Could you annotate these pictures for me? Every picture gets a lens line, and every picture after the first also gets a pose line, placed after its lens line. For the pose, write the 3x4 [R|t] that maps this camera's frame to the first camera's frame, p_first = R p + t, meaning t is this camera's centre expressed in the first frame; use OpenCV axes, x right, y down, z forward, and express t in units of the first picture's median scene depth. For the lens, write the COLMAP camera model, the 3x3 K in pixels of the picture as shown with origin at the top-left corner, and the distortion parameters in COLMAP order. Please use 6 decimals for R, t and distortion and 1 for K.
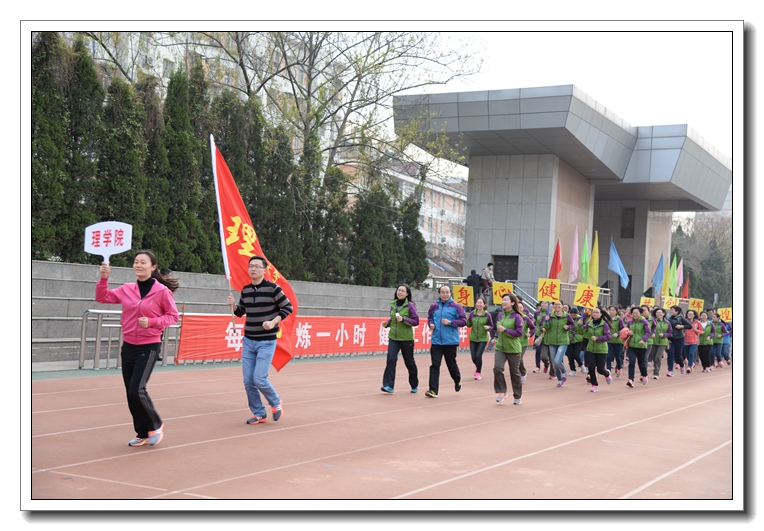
lens RADIAL K [[960.0, 0, 382.0], [0, 960.0, 265.5], [0, 0, 1]] dist [0.227576, 0.038934]
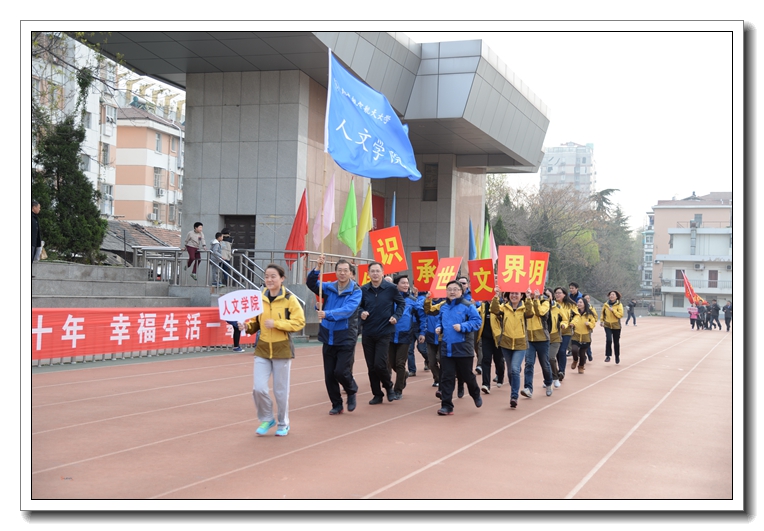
lens RADIAL K [[960.0, 0, 382.0], [0, 960.0, 265.5], [0, 0, 1]] dist [0.227576, 0.038934]
pose [[0.989995, -0.015905, 0.140202, 0.129680], [0.014050, 0.999800, 0.014206, 0.017695], [-0.140400, -0.012094, 0.990021, 0.277722]]
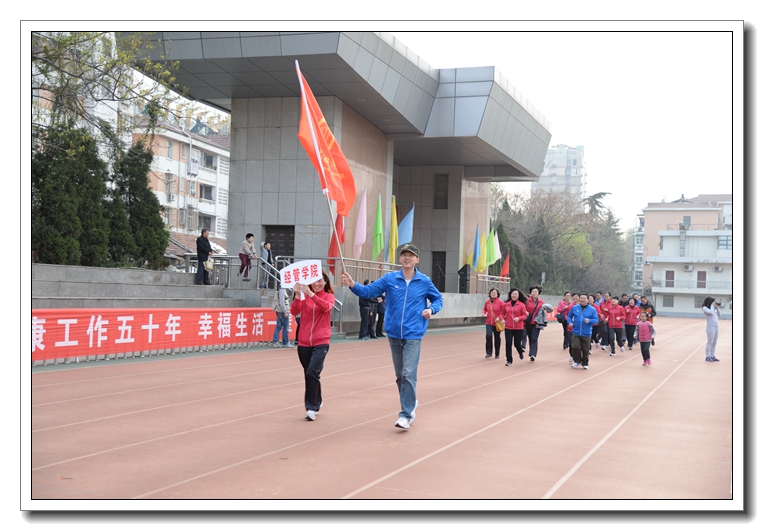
lens RADIAL K [[960.0, 0, 382.0], [0, 960.0, 265.5], [0, 0, 1]] dist [0.227576, 0.038934]
pose [[0.988464, -0.017251, 0.150471, 0.090275], [0.015324, 0.999785, 0.013958, 0.012682], [-0.150680, -0.011491, 0.988516, 0.201578]]
